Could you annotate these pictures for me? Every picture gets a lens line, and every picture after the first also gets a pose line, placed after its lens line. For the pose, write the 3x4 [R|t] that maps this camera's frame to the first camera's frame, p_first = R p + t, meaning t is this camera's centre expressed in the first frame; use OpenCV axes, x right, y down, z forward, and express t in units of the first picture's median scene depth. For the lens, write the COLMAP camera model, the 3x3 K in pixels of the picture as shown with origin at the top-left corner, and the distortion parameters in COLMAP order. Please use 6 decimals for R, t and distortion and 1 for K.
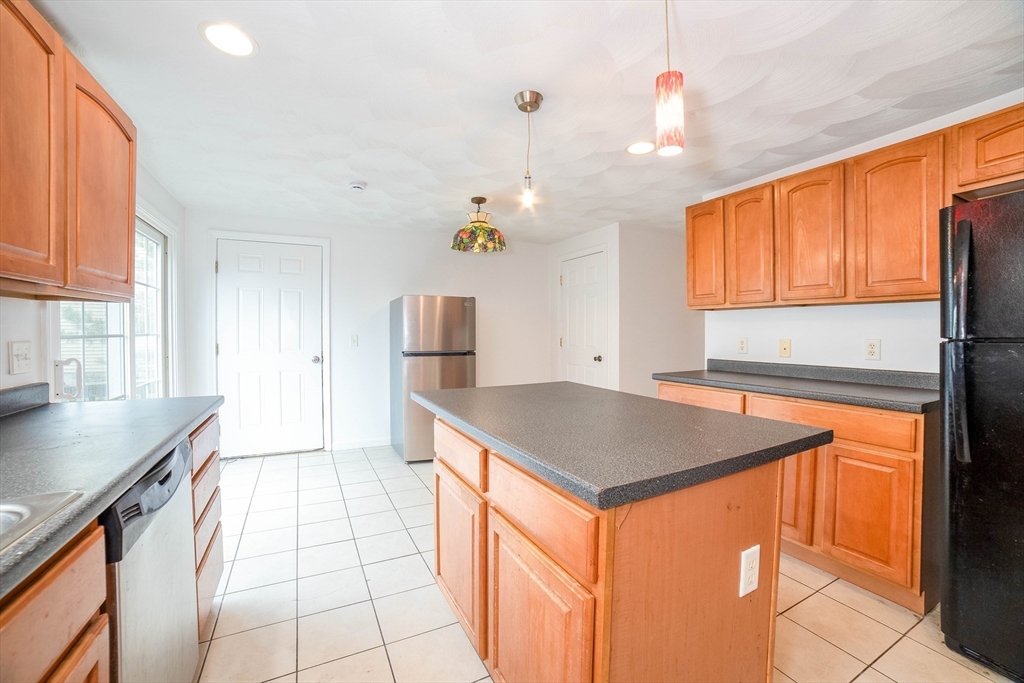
lens RADIAL K [[440.5, 0, 509.7], [0, 440.5, 335.5], [0, 0, 1]] dist [-0.029438, 0.003304]
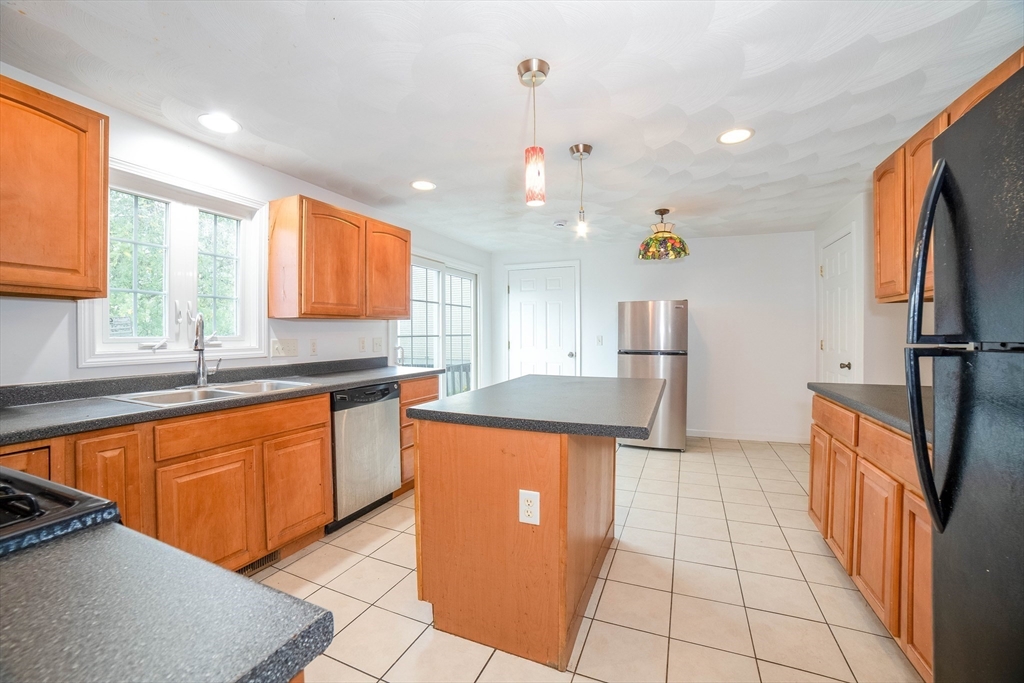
lens RADIAL K [[440.5, 0, 511.4], [0, 440.5, 339.4], [0, 0, 1]] dist [-0.029438, 0.003304]
pose [[0.652431, 0.011028, -0.757768, 0.510498], [-0.002846, 0.999923, 0.012102, -0.004876], [0.757843, -0.005739, 0.652412, 0.011644]]
